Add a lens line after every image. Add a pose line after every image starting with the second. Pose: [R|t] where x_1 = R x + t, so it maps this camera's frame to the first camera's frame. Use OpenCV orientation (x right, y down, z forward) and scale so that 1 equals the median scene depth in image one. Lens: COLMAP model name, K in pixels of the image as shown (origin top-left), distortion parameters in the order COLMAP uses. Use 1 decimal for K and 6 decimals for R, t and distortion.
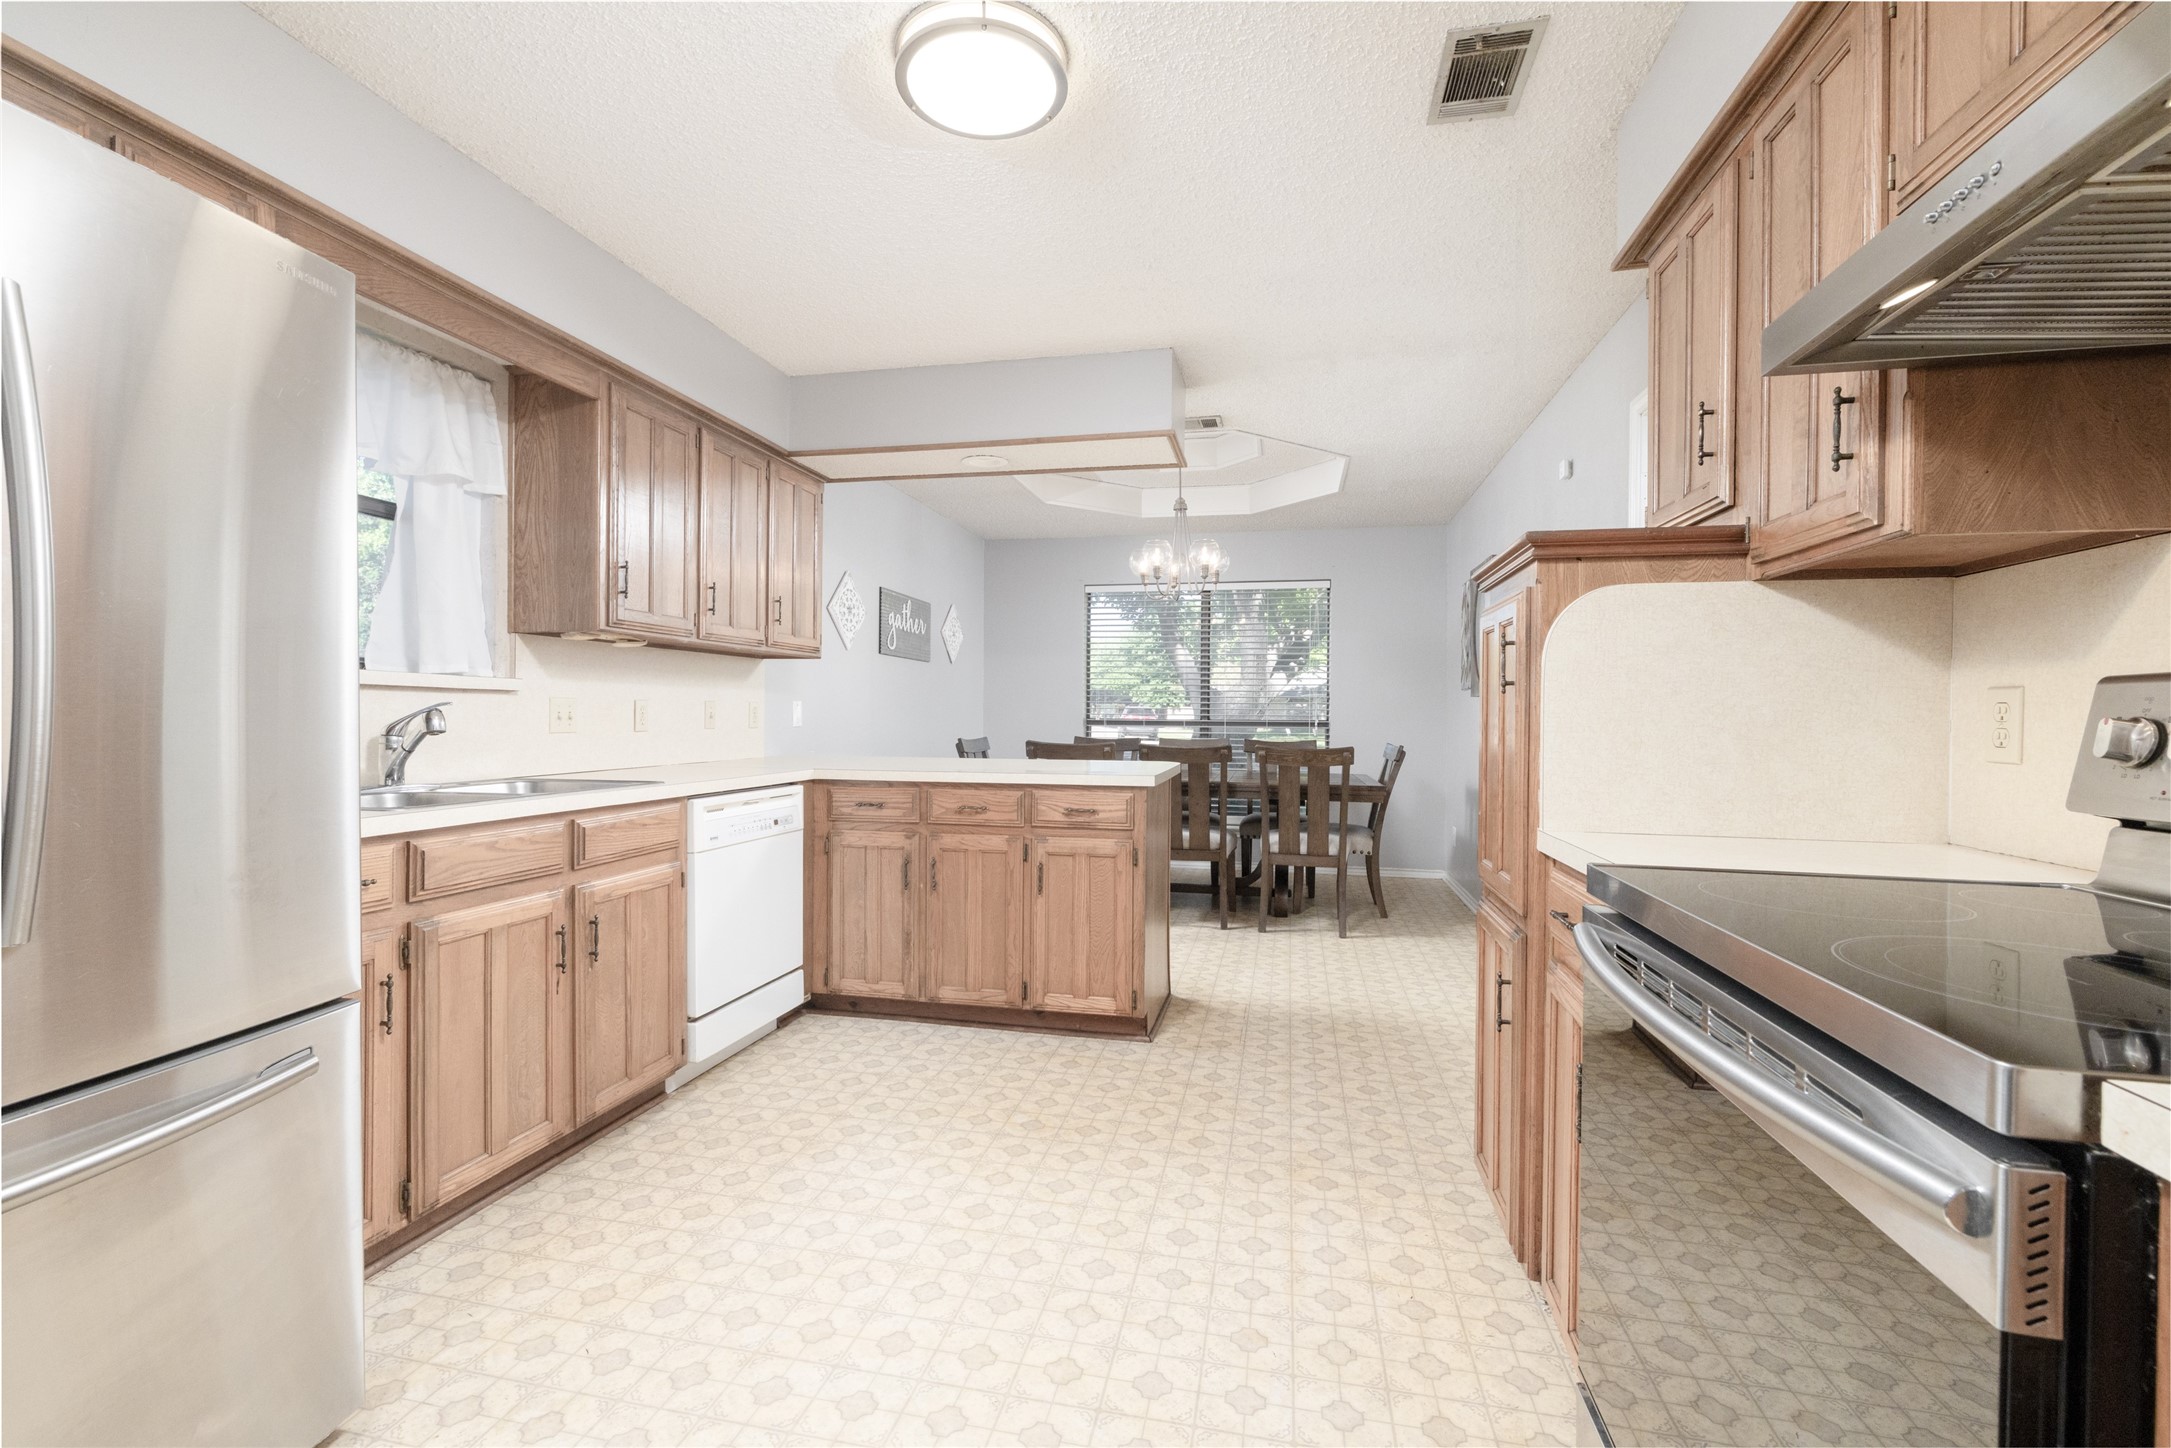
lens RADIAL K [[930.6, 0, 1080.6], [0, 930.6, 721.1], [0, 0, 1]] dist [-0.005271, 0.002349]
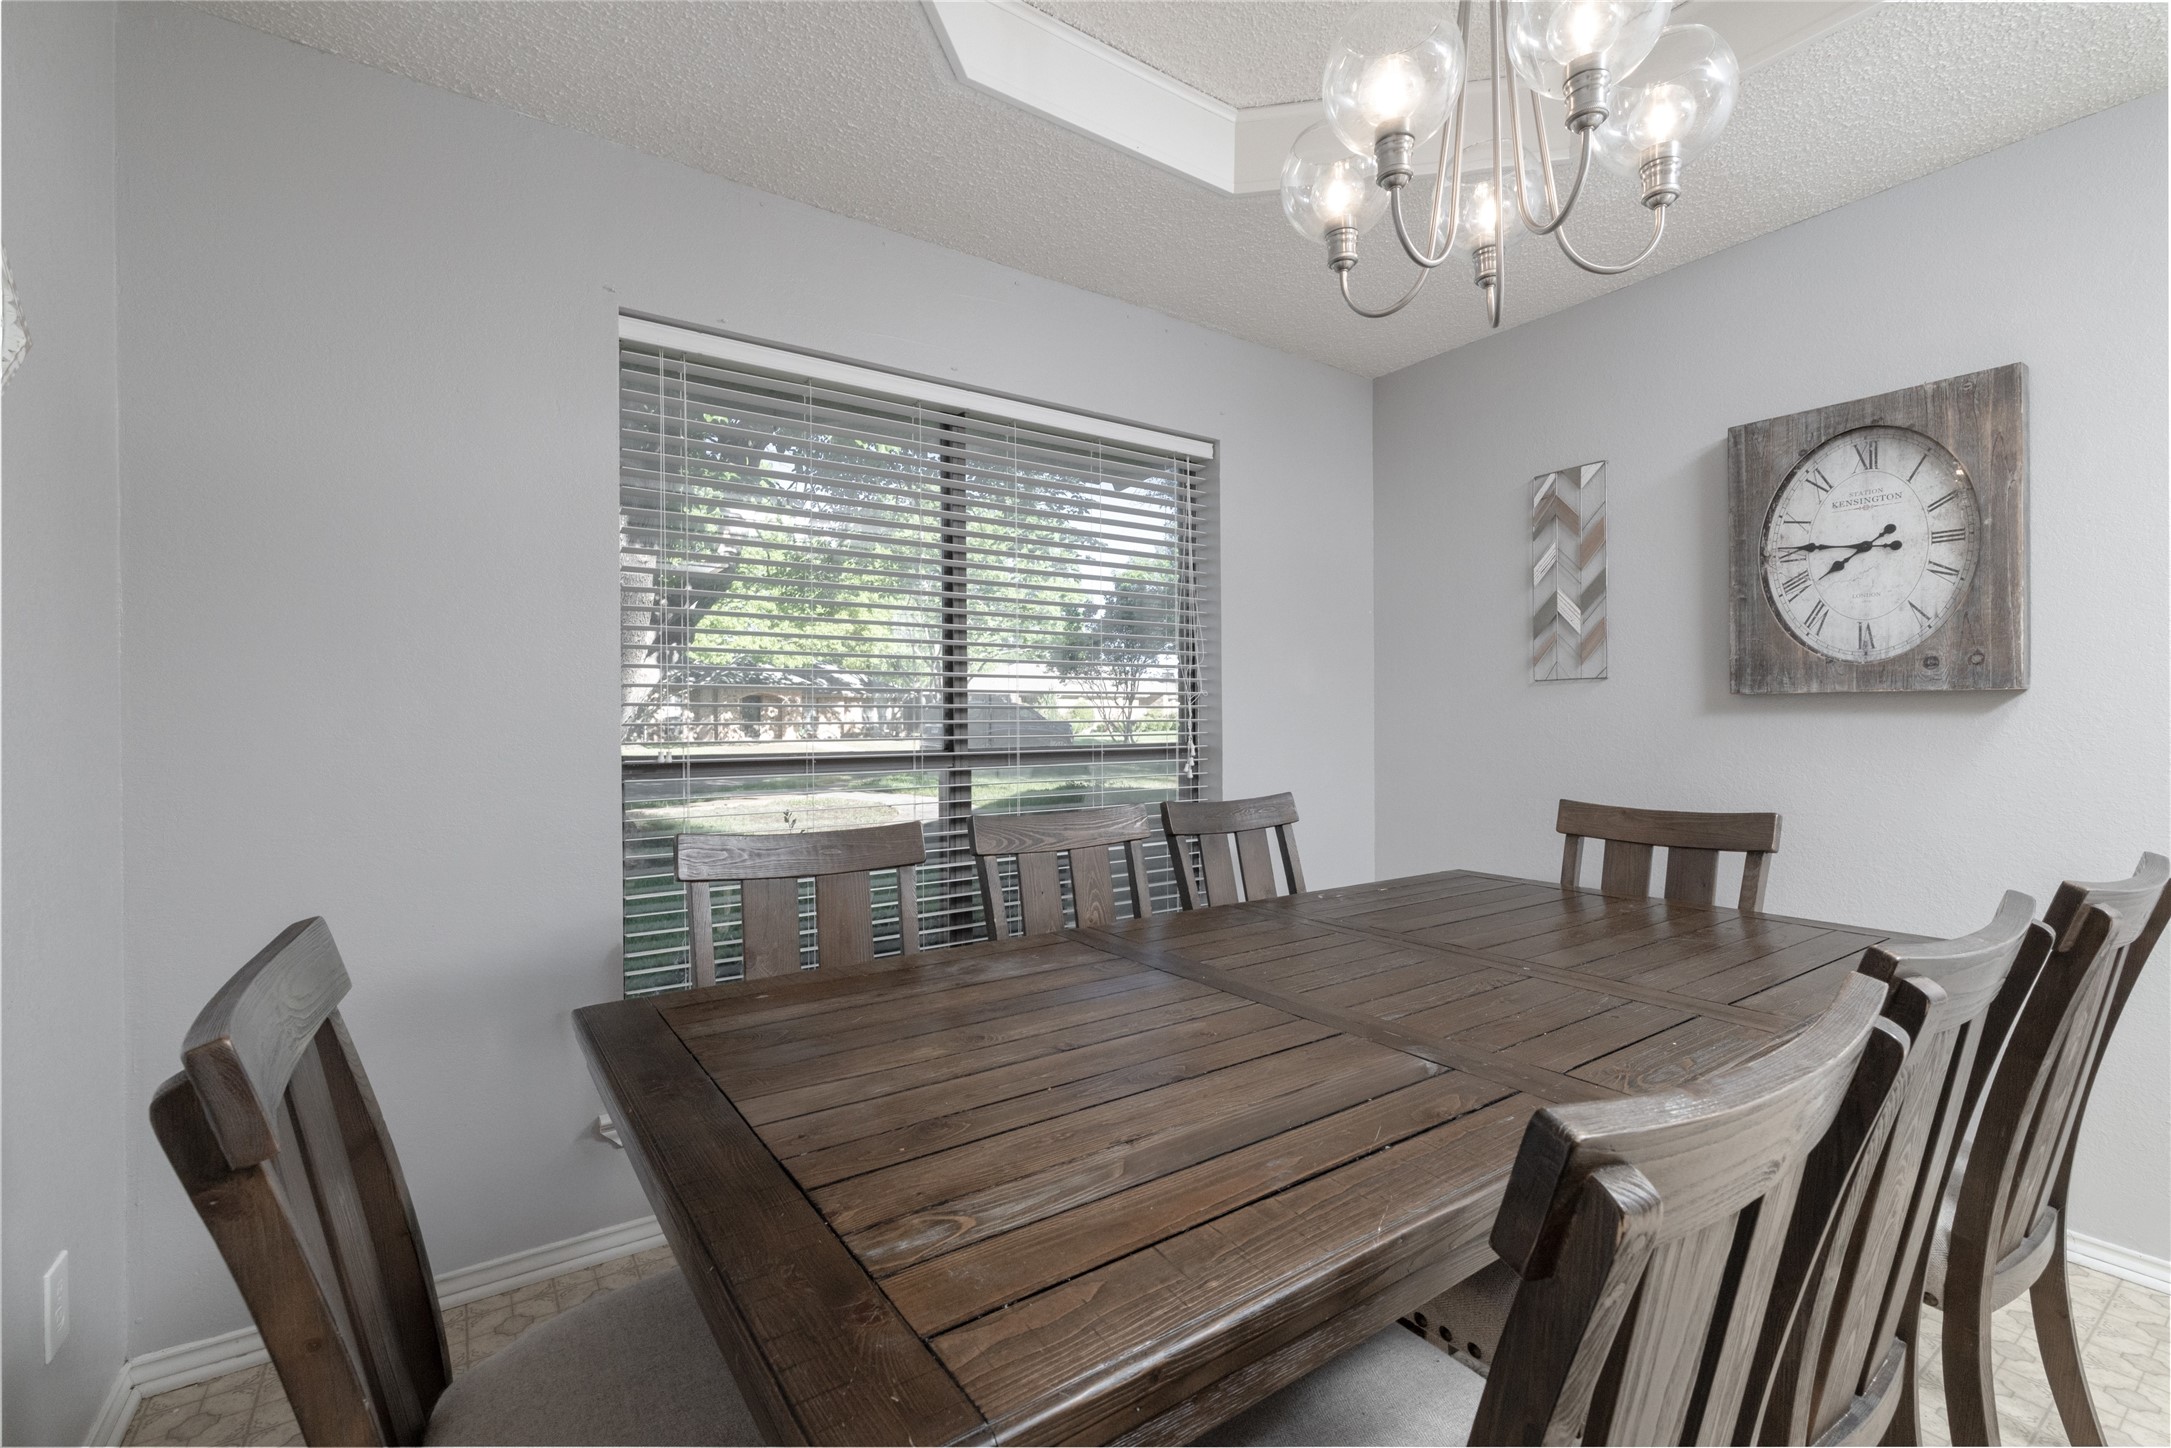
lens RADIAL K [[930.6, 0, 1076.7], [0, 930.6, 718.7], [0, 0, 1]] dist [-0.005271, 0.002349]
pose [[0.682928, -0.010472, 0.730411, -0.290216], [0.012614, 0.999917, 0.002543, -0.036581], [-0.730377, 0.007477, 0.683003, 1.786067]]
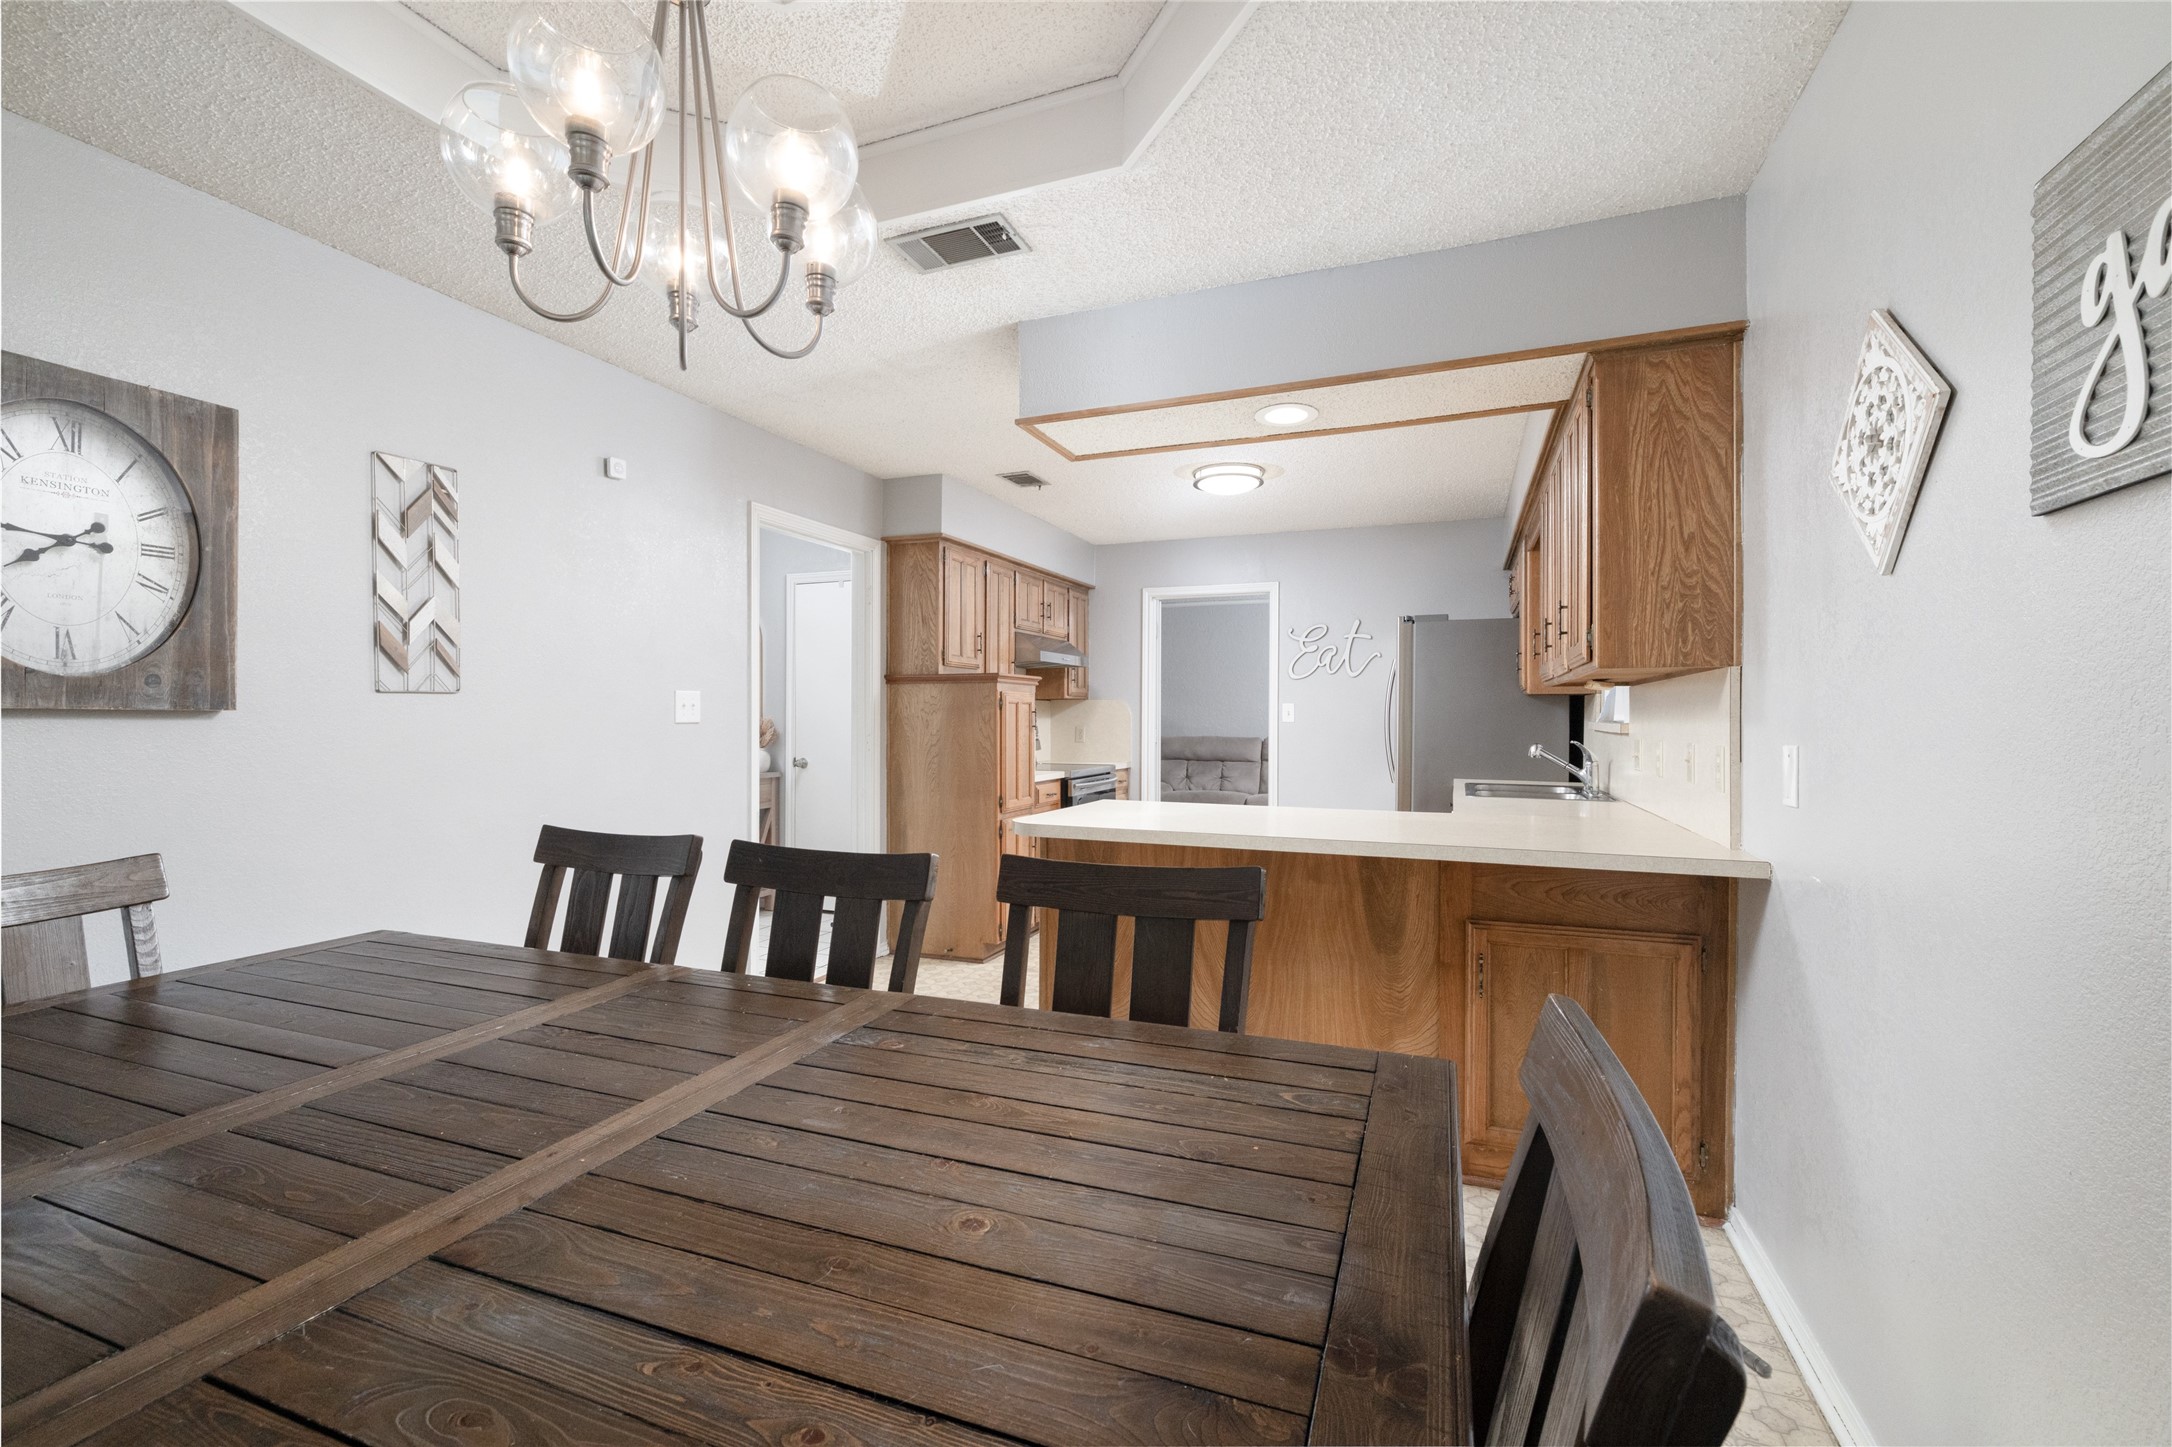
lens RADIAL K [[931.0, 0, 1081.3], [0, 931.0, 719.6], [0, 0, 1]] dist [-0.005271, 0.002349]
pose [[-0.986573, -0.012404, 0.162852, -0.089165], [-0.011097, 0.999899, 0.008932, -0.056435], [-0.162946, 0.007005, -0.986610, 2.416450]]
